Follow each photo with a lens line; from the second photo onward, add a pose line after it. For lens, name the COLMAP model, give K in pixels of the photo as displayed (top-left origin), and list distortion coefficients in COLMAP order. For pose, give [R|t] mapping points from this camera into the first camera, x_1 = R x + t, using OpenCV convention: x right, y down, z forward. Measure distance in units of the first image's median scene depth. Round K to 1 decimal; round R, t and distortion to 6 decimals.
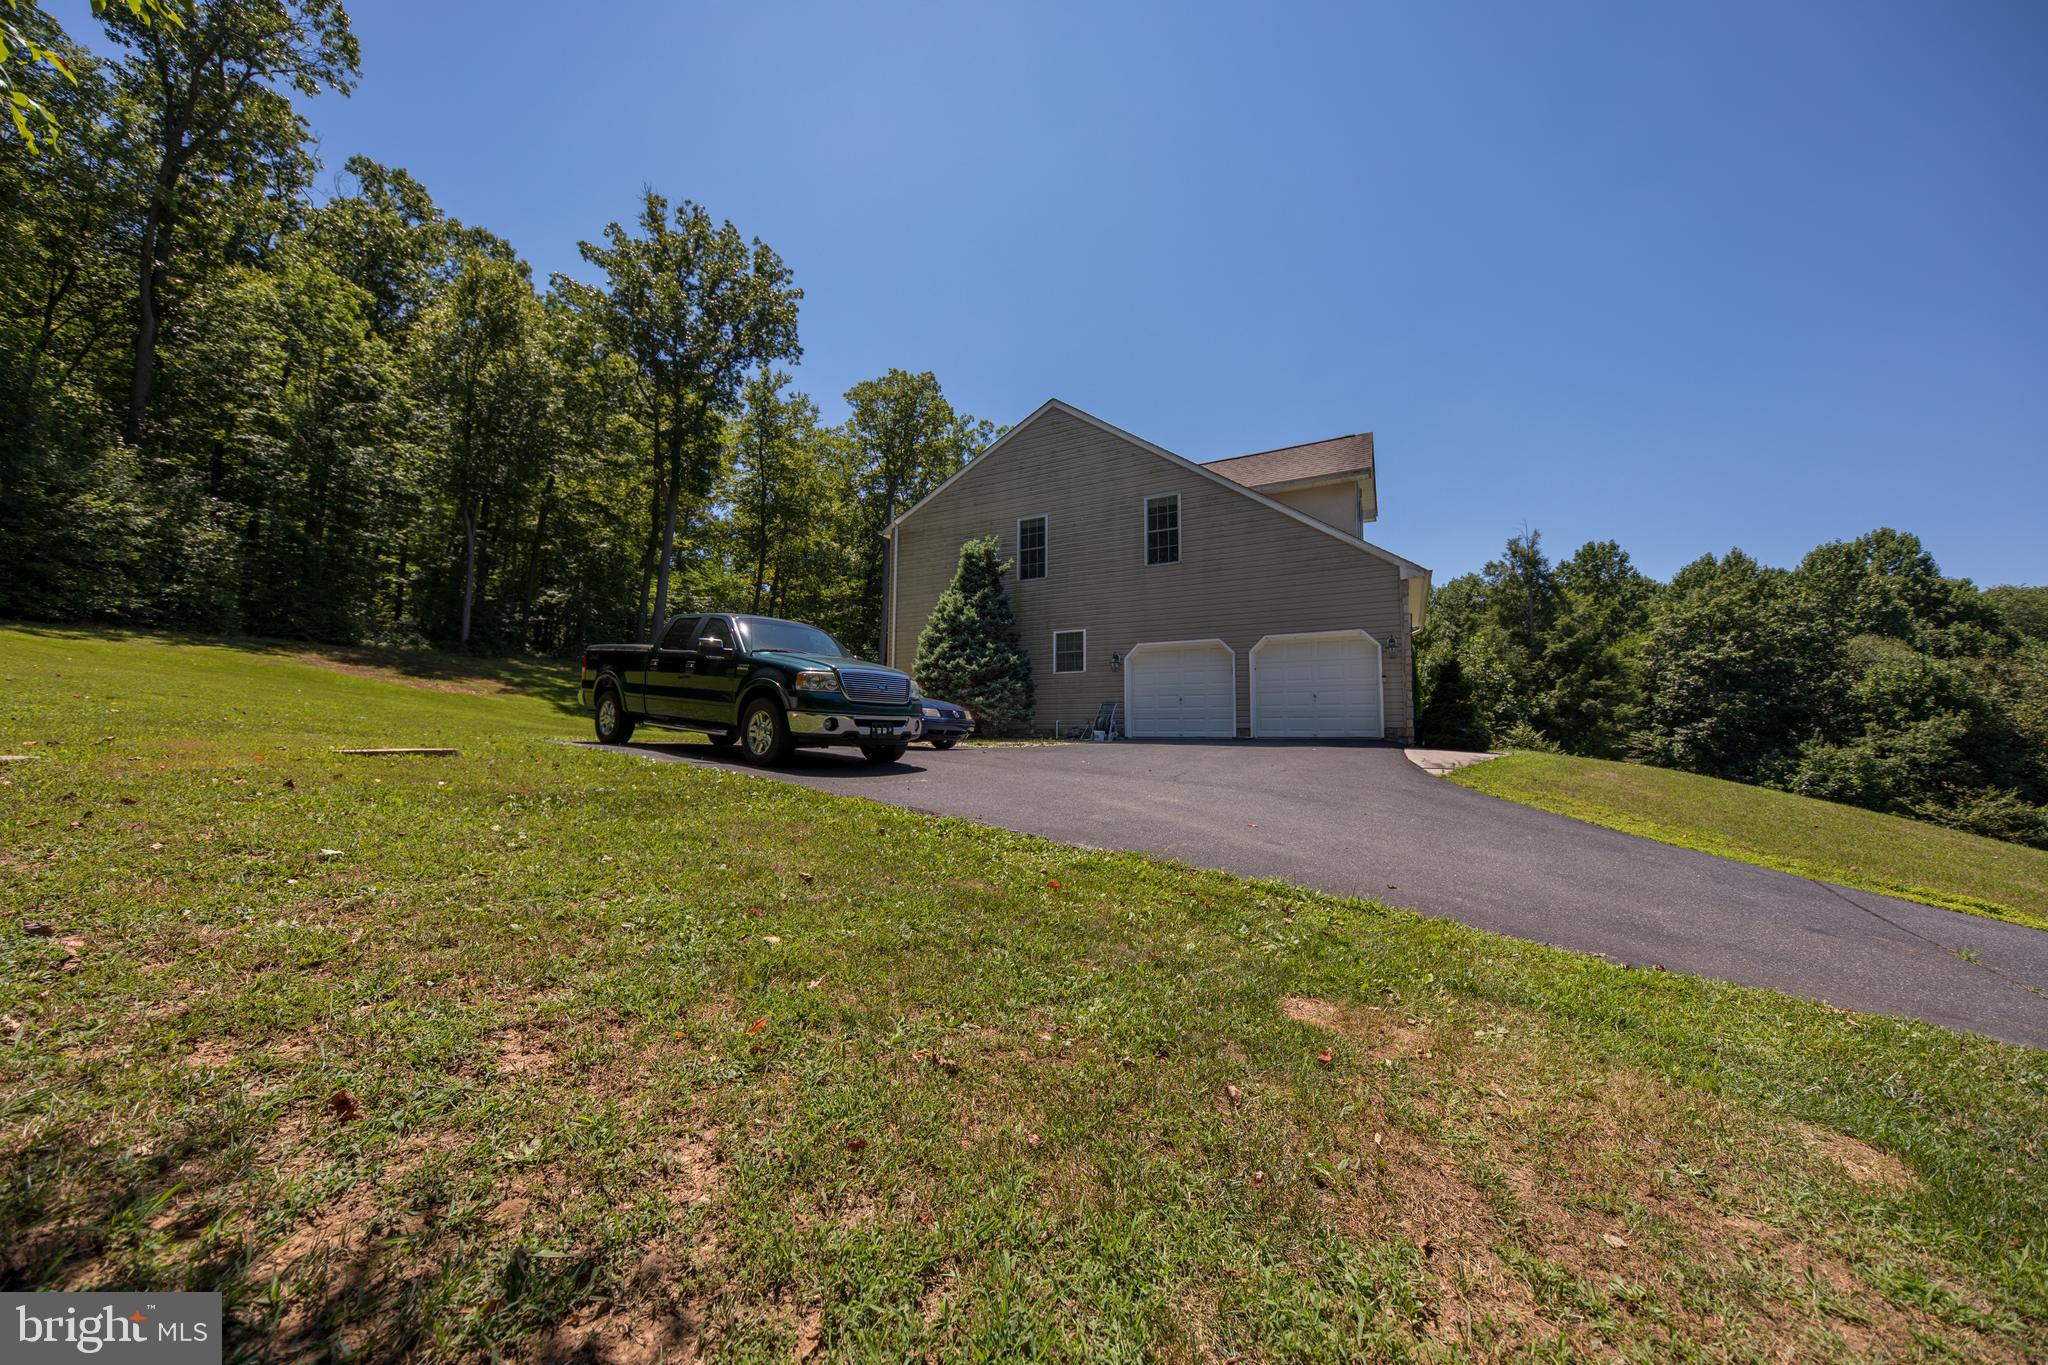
lens RADIAL K [[669.6, 0, 1025.1], [0, 669.6, 717.2], [0, 0, 1]] dist [0.000286, -0.002284]
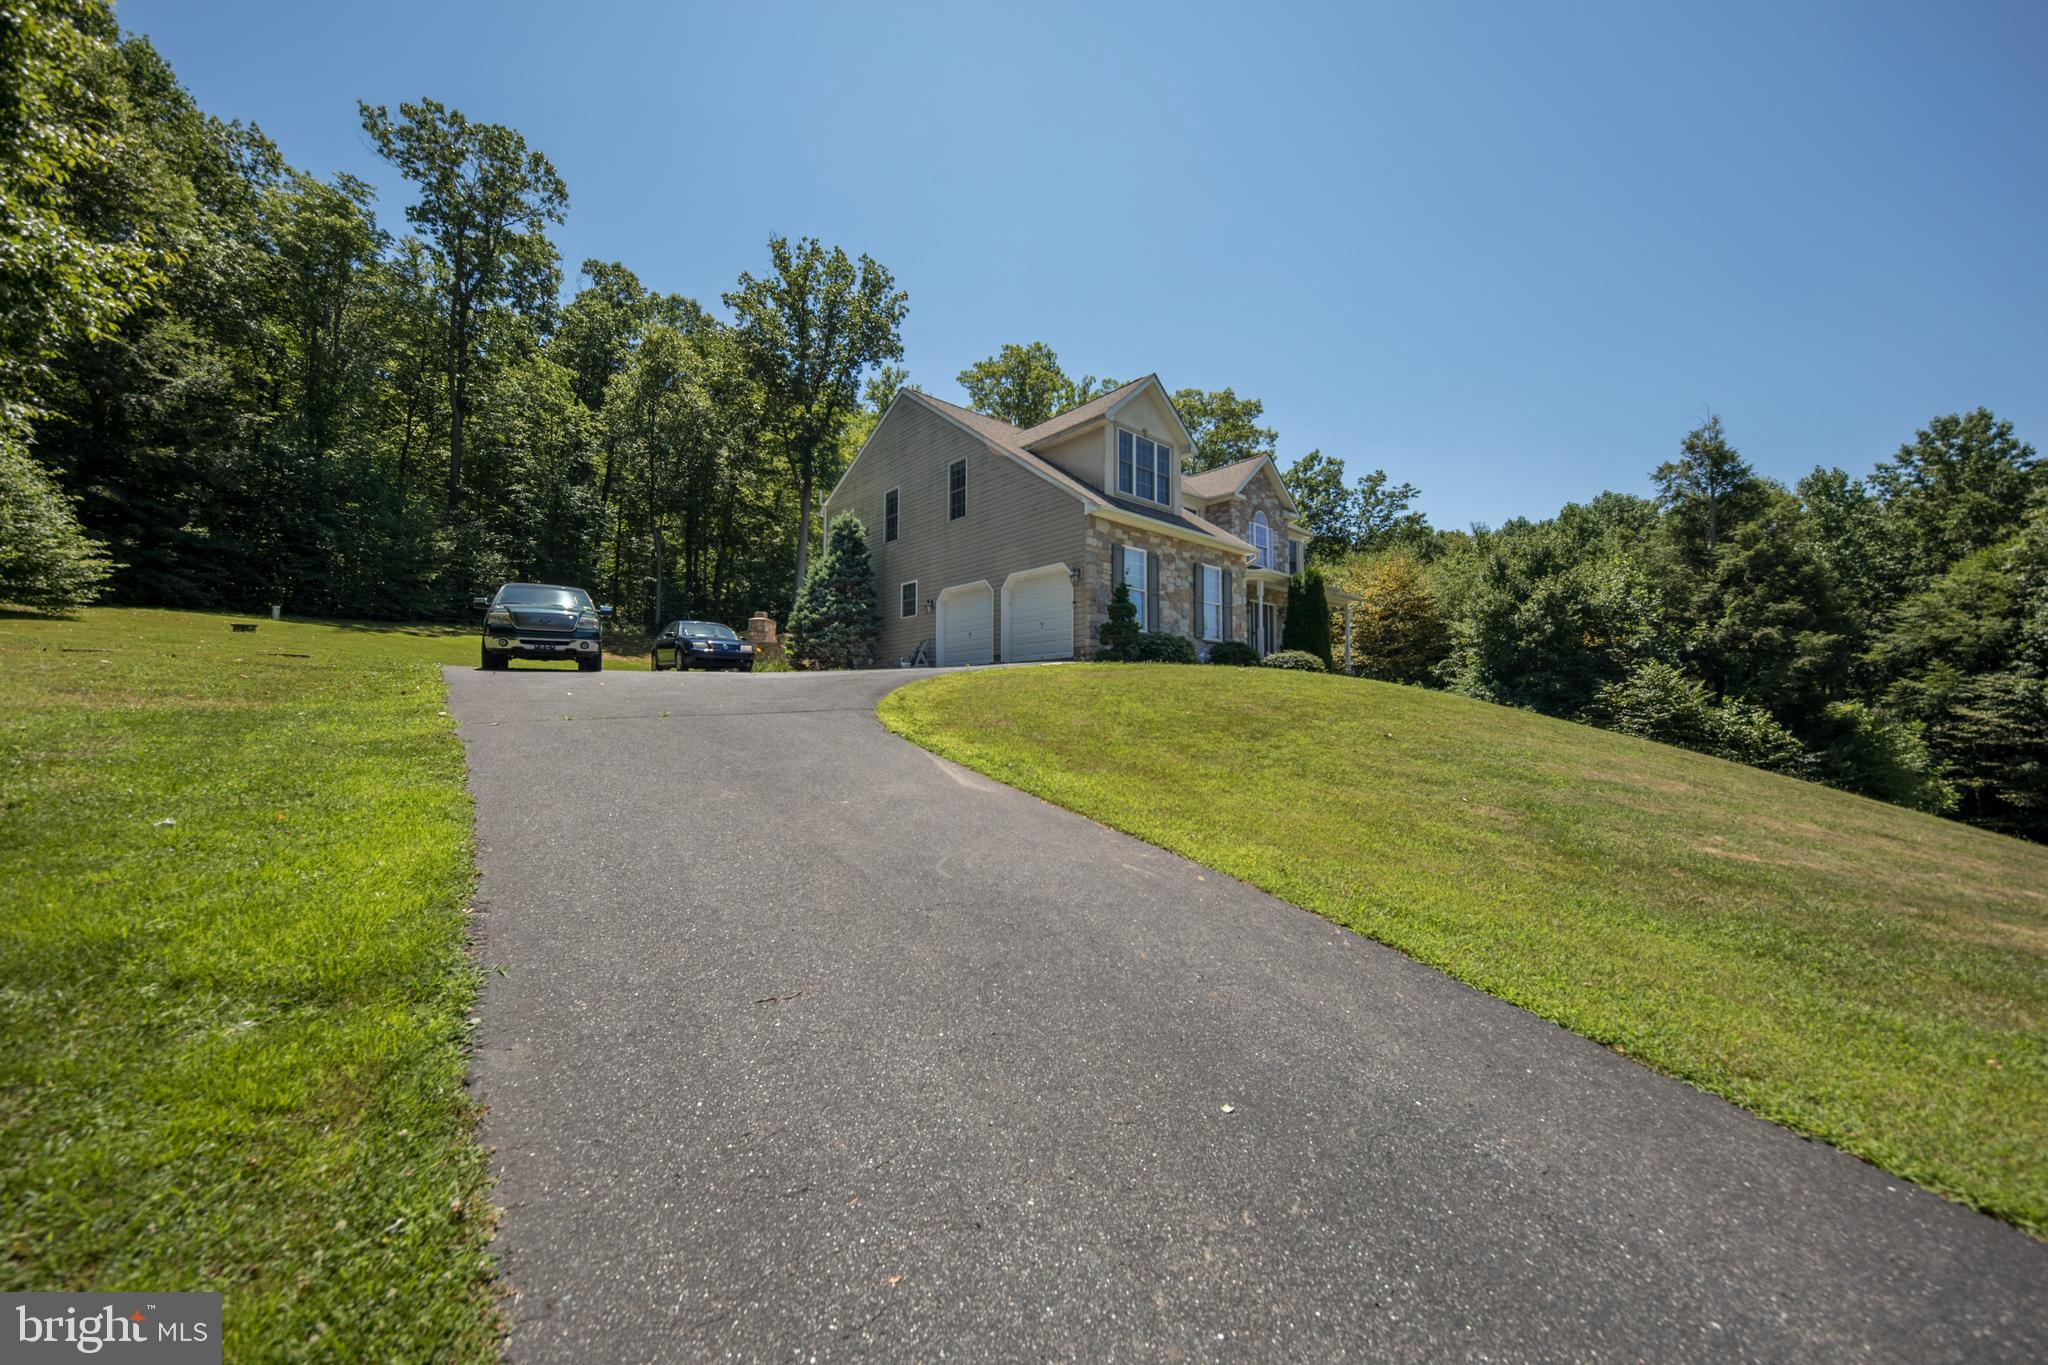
lens RADIAL K [[723.3, 0, 1052.8], [0, 723.3, 701.8], [0, 0, 1]] dist [-0.001027, -0.000013]
pose [[0.944709, -0.016604, -0.327490, 0.333636], [0.019913, 0.999779, 0.006752, 0.036734], [0.327305, -0.012900, 0.944831, -0.061561]]
